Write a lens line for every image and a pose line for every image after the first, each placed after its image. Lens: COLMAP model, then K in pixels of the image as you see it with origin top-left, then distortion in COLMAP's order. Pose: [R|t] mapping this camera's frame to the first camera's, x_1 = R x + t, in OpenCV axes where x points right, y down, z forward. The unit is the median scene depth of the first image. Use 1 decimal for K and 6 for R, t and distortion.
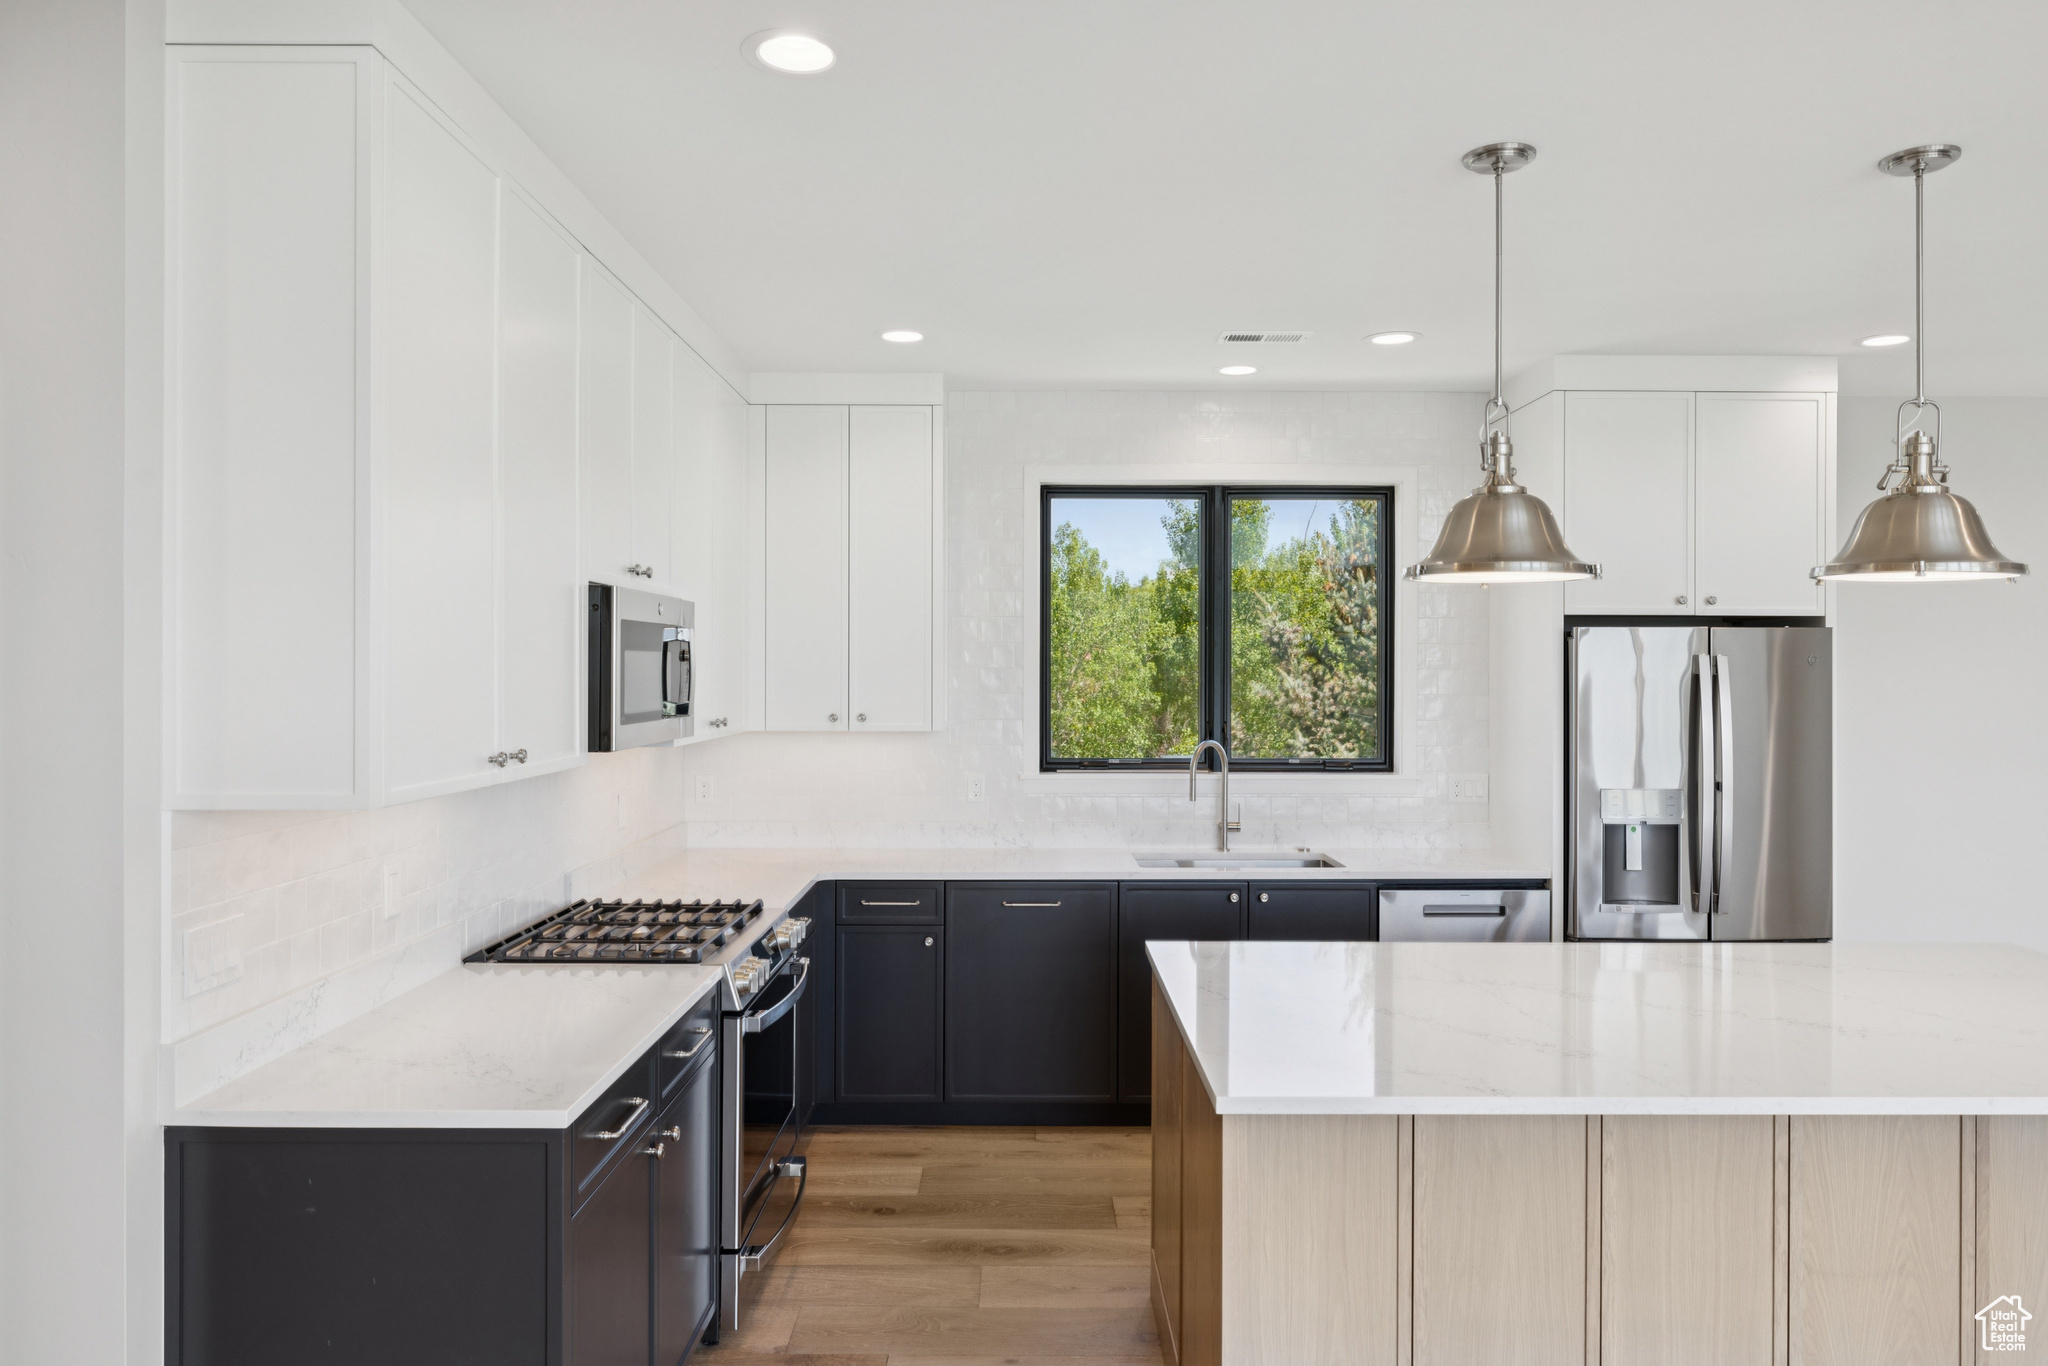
lens RADIAL K [[1327.0, 0, 1024.0], [0, 1327.0, 683.0], [0, 0, 1]] dist [-0.002139, -0.000658]
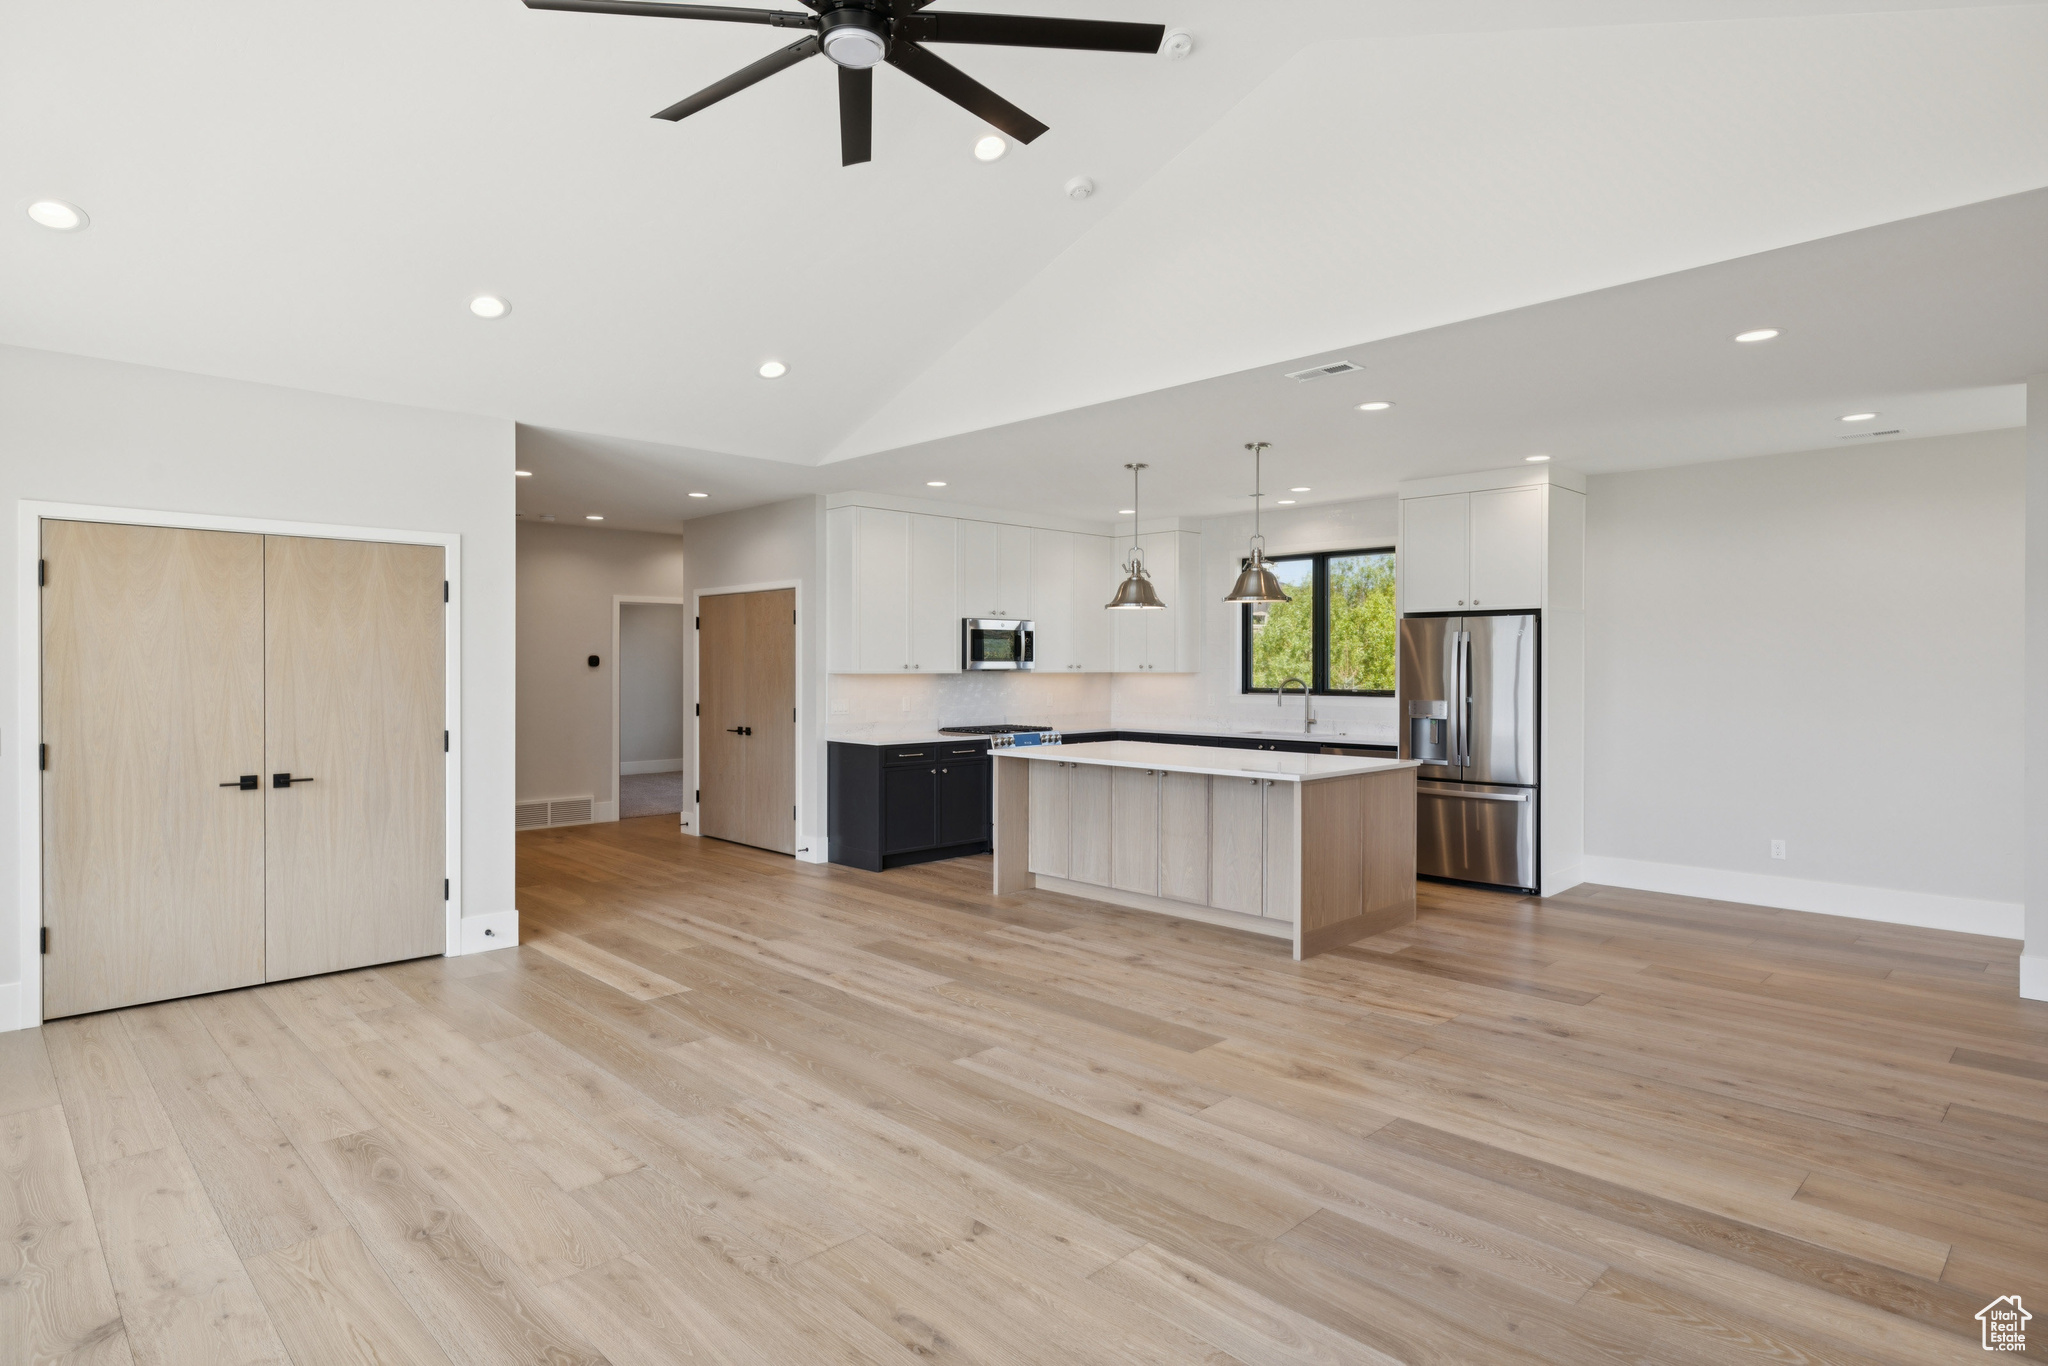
lens RADIAL K [[1115.8, 0, 1024.0], [0, 1115.8, 683.0], [0, 0, 1]] dist [0.046382, 0.000513]
pose [[0.699379, 0.008350, -0.714702, 1.072464], [-0.002511, 0.999954, 0.009226, 0.034929], [0.714746, -0.004658, 0.699368, -0.514831]]
